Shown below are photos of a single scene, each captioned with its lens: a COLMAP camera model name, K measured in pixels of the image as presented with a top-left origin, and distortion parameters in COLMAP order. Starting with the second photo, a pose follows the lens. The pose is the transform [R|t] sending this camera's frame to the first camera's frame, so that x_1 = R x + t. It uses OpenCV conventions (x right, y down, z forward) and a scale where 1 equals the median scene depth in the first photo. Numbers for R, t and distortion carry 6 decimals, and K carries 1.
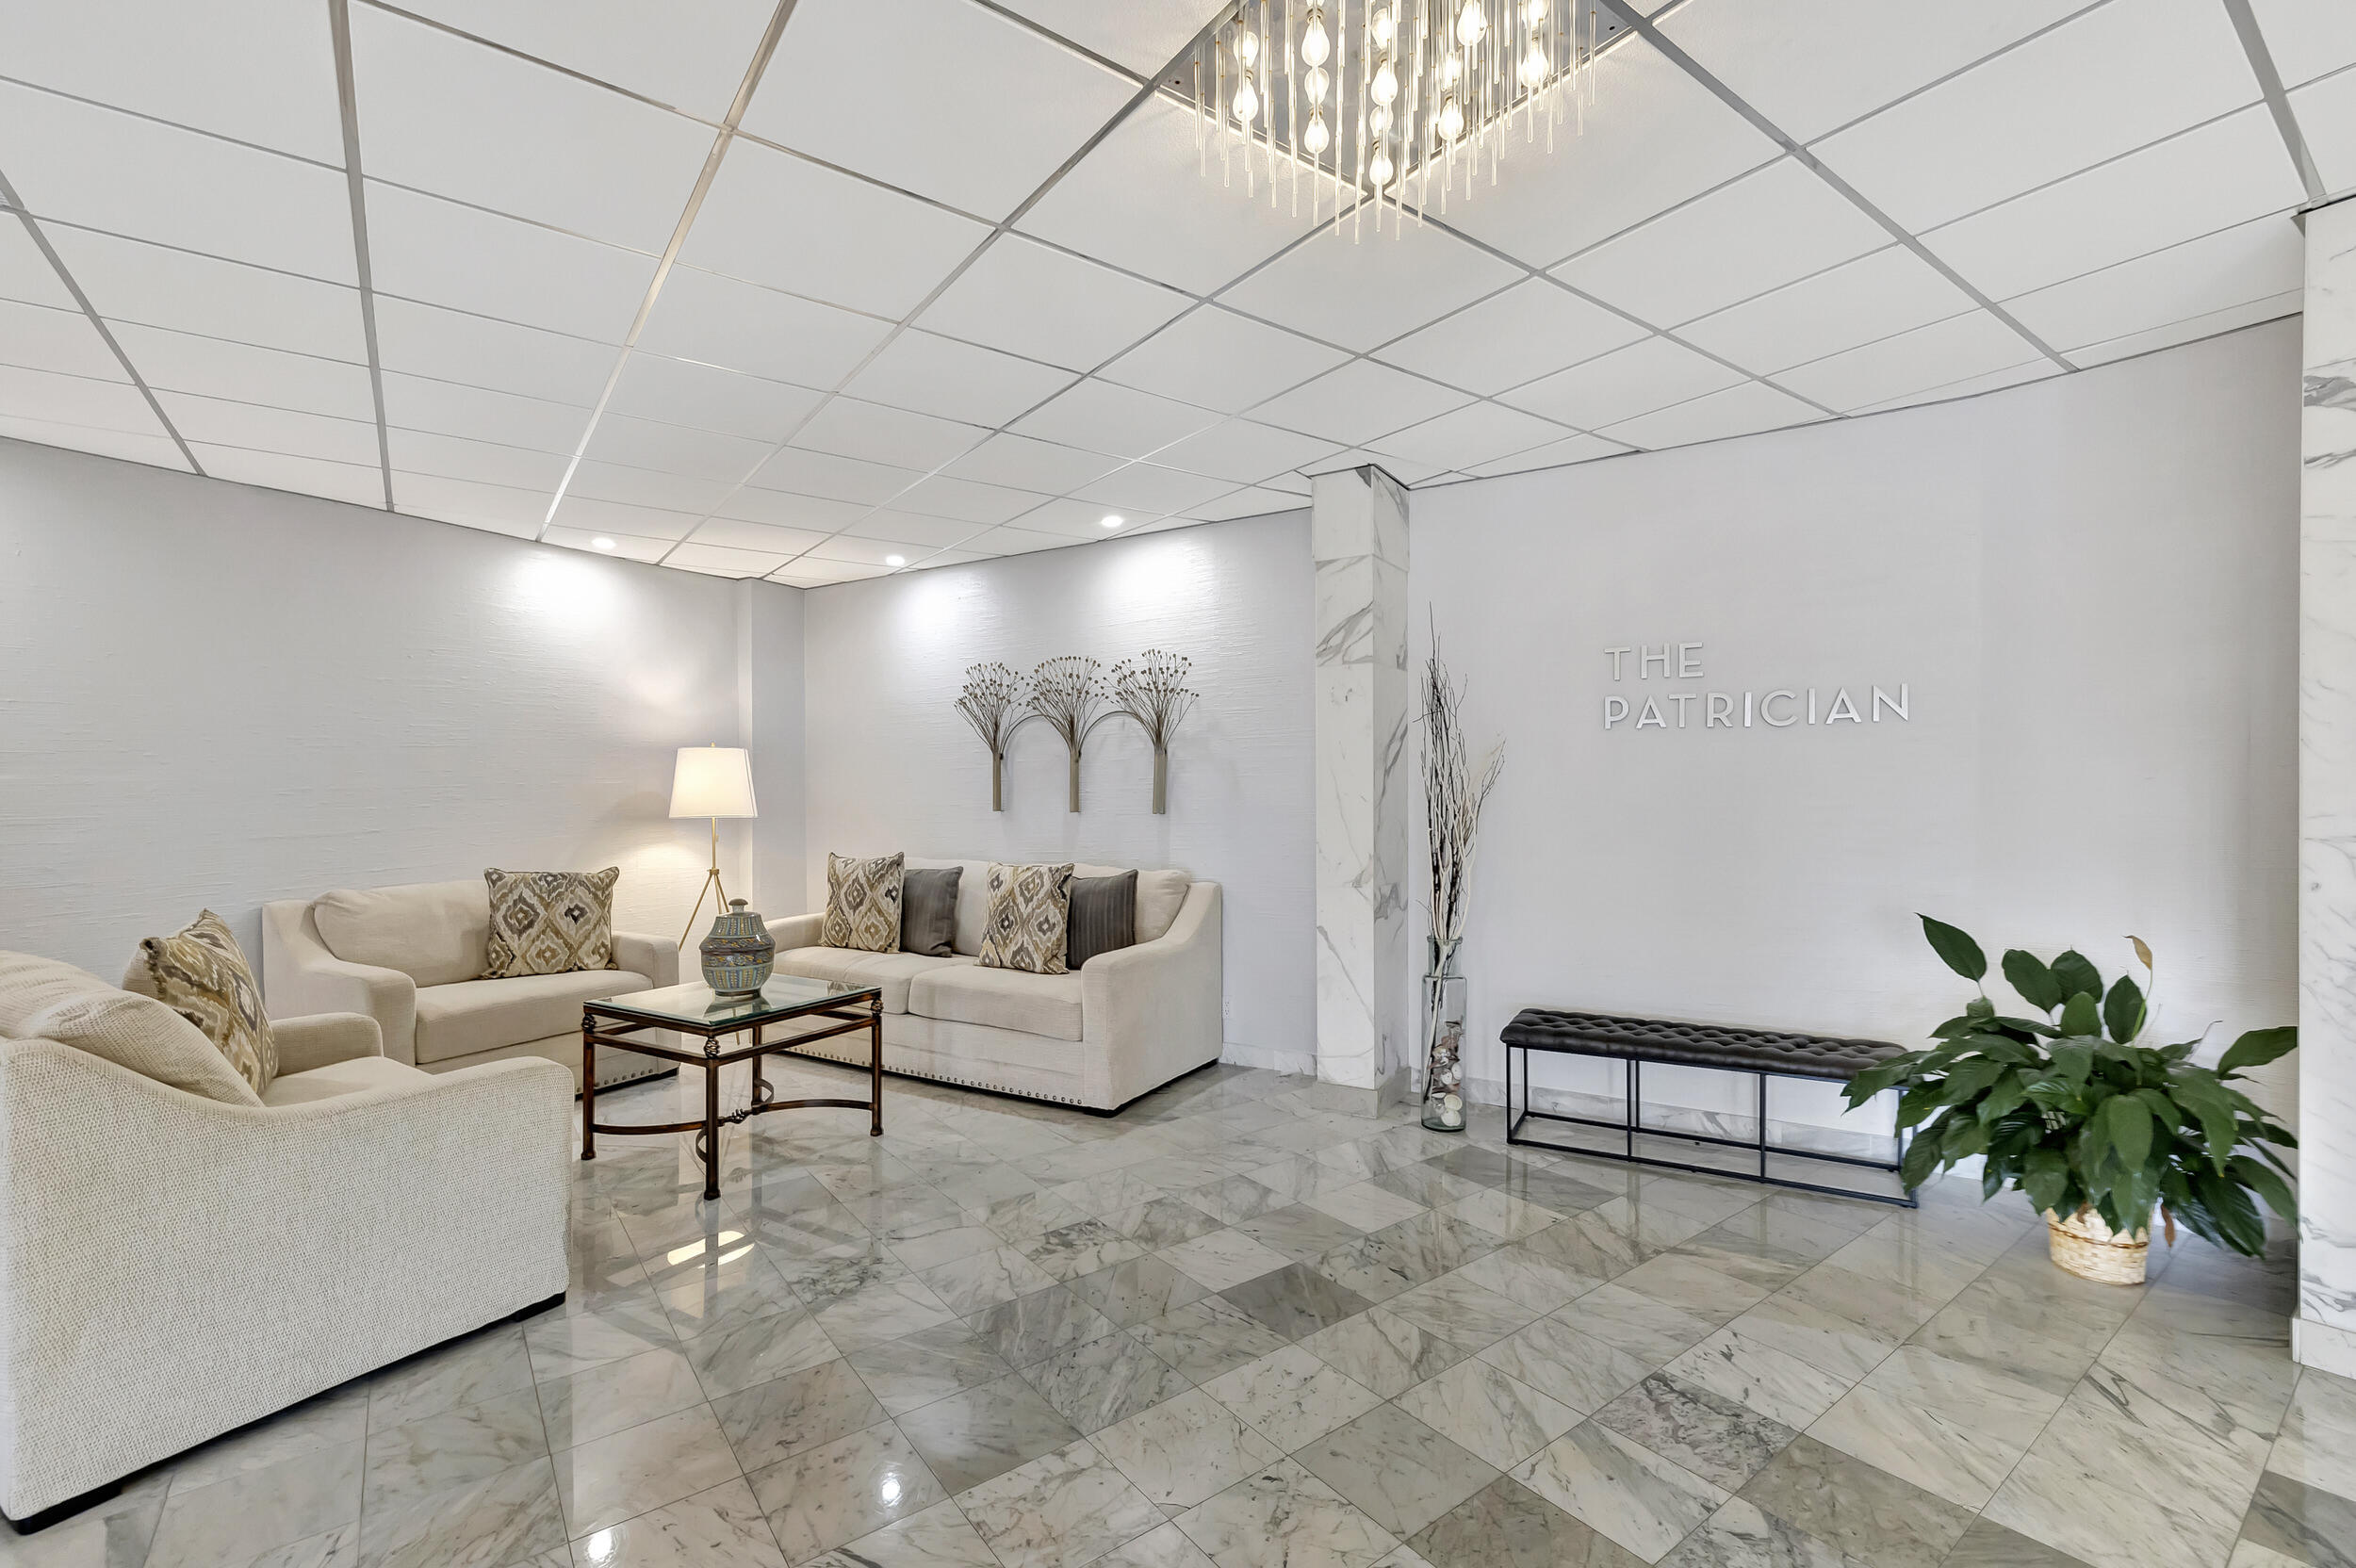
lens RADIAL K [[994.1, 0, 1195.8], [0, 994.1, 778.1], [0, 0, 1]] dist [0.012429, 0.000880]
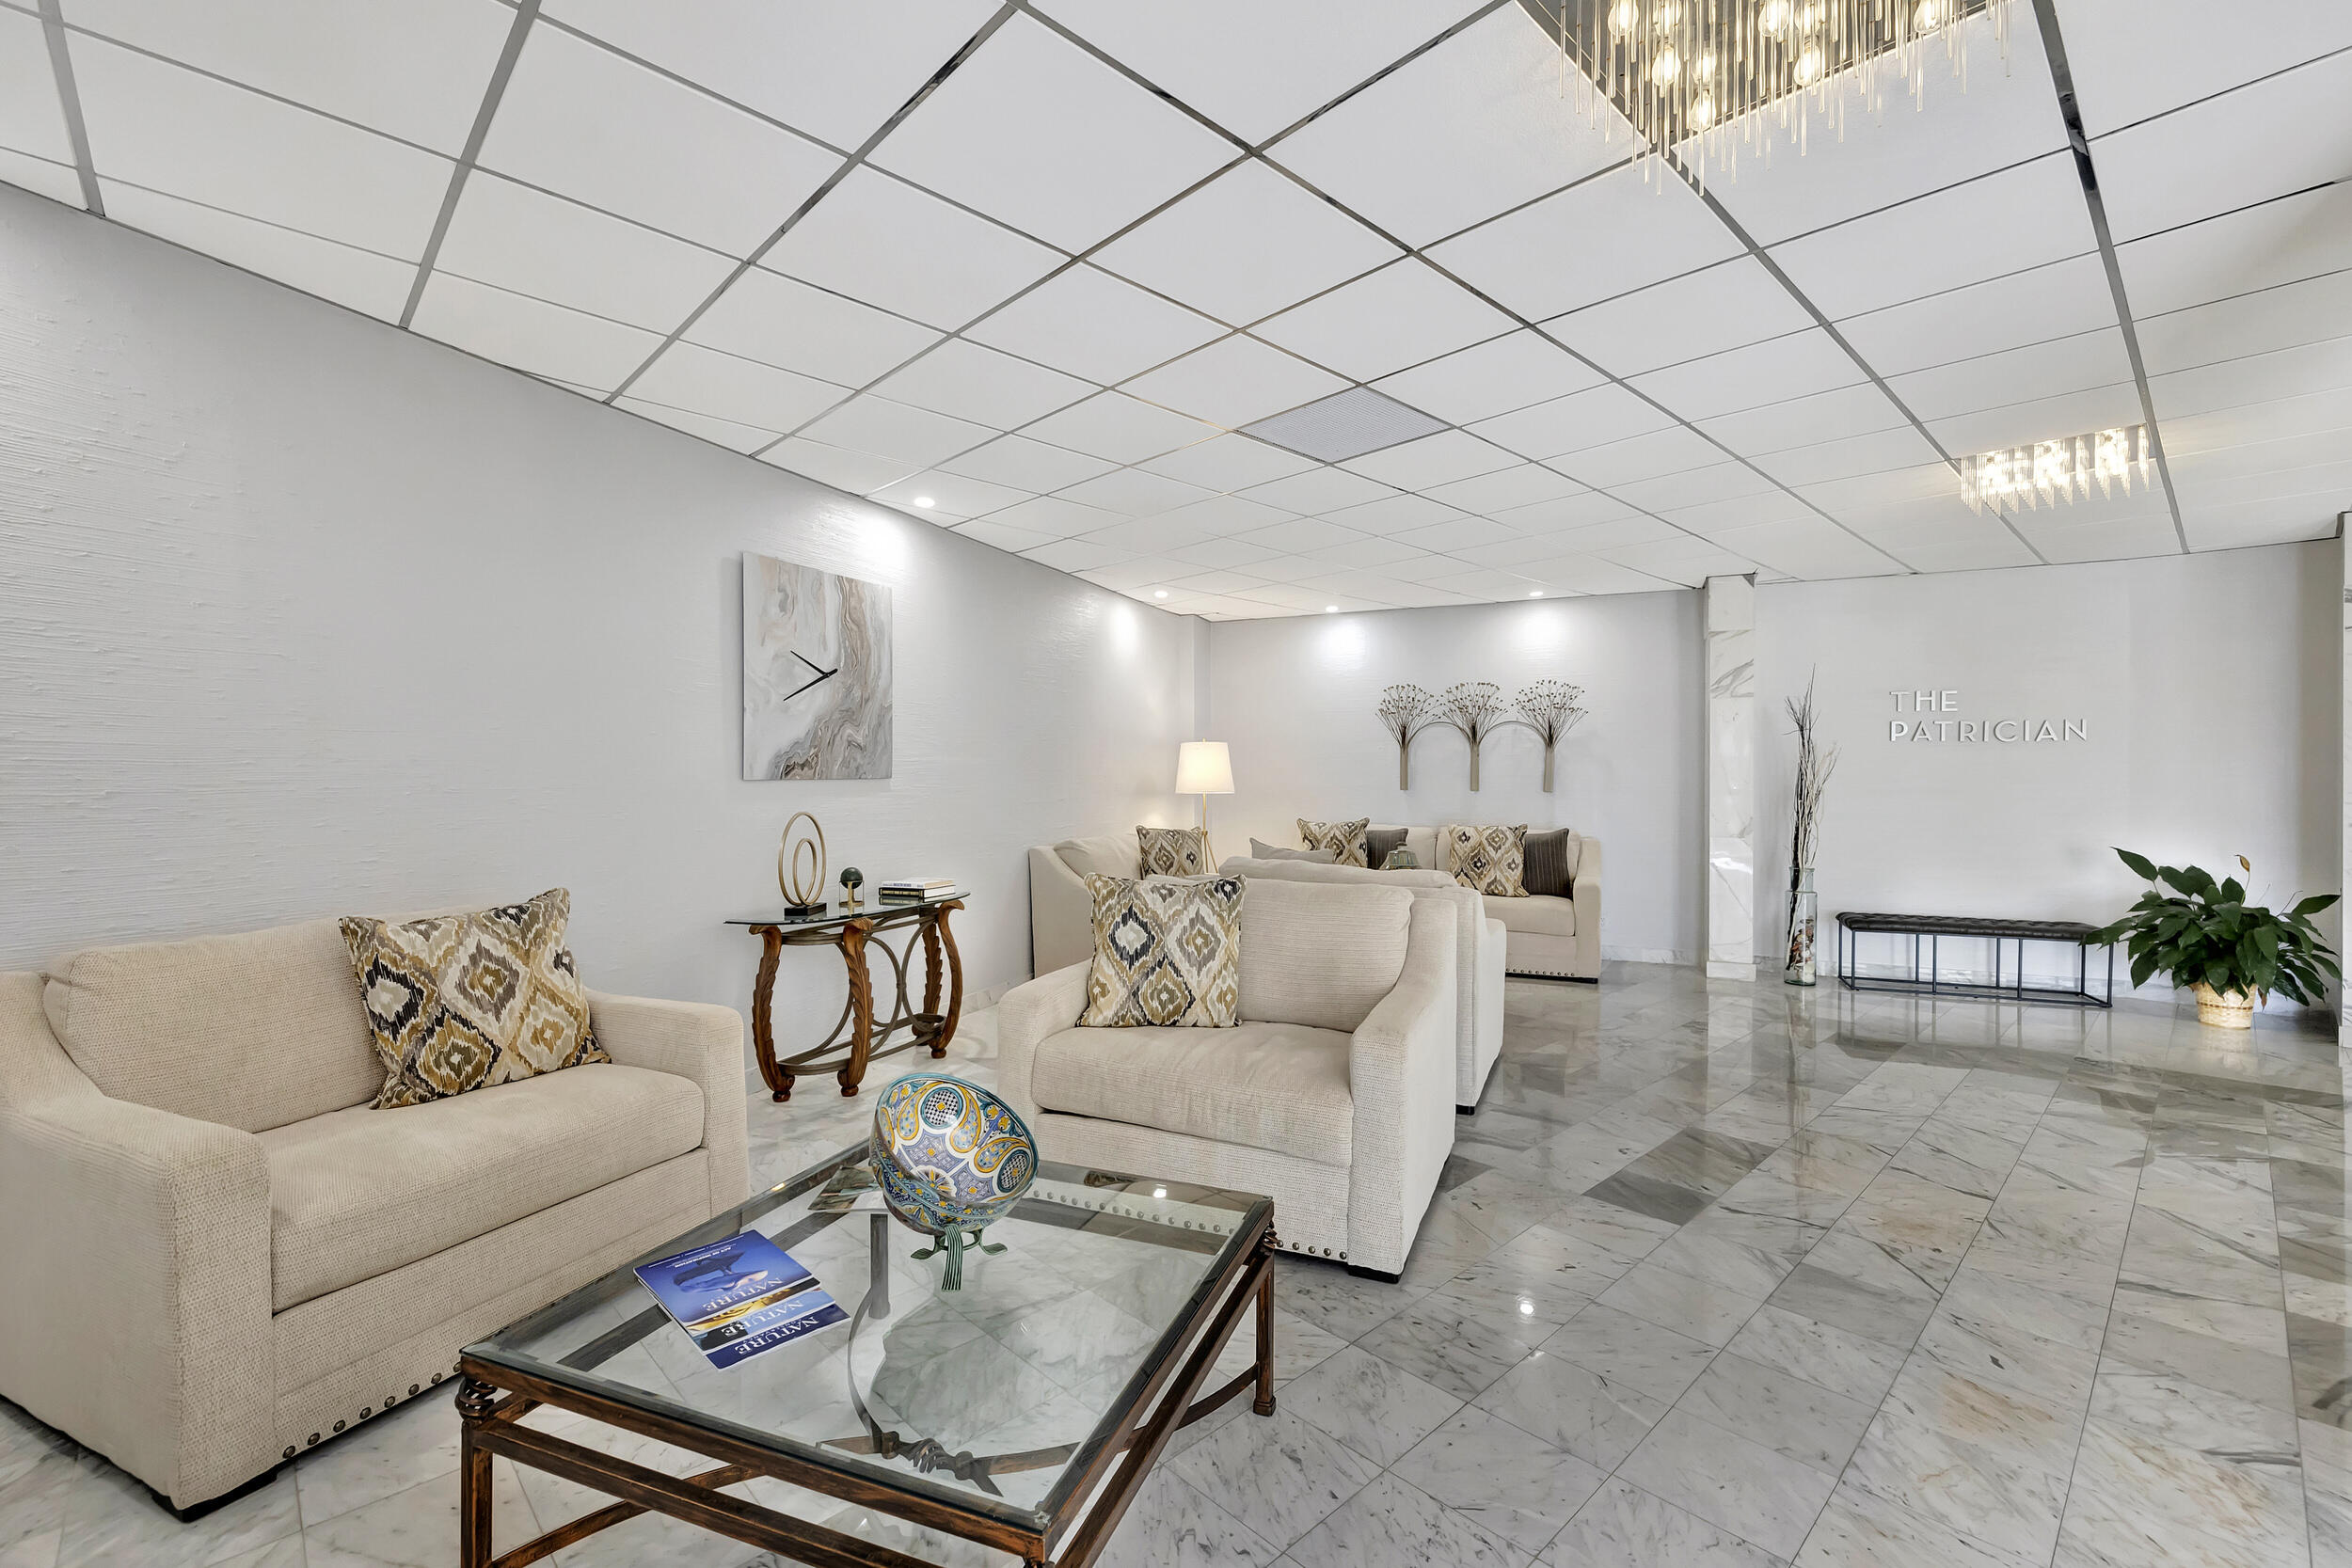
lens RADIAL K [[992.4, 0, 1170.0], [0, 992.4, 773.9], [0, 0, 1]] dist [0.012429, 0.000880]
pose [[0.991821, 0.007171, 0.127433, -0.982501], [-0.009437, 0.999808, 0.017186, -0.012247], [-0.127285, -0.018248, 0.991698, -0.484140]]
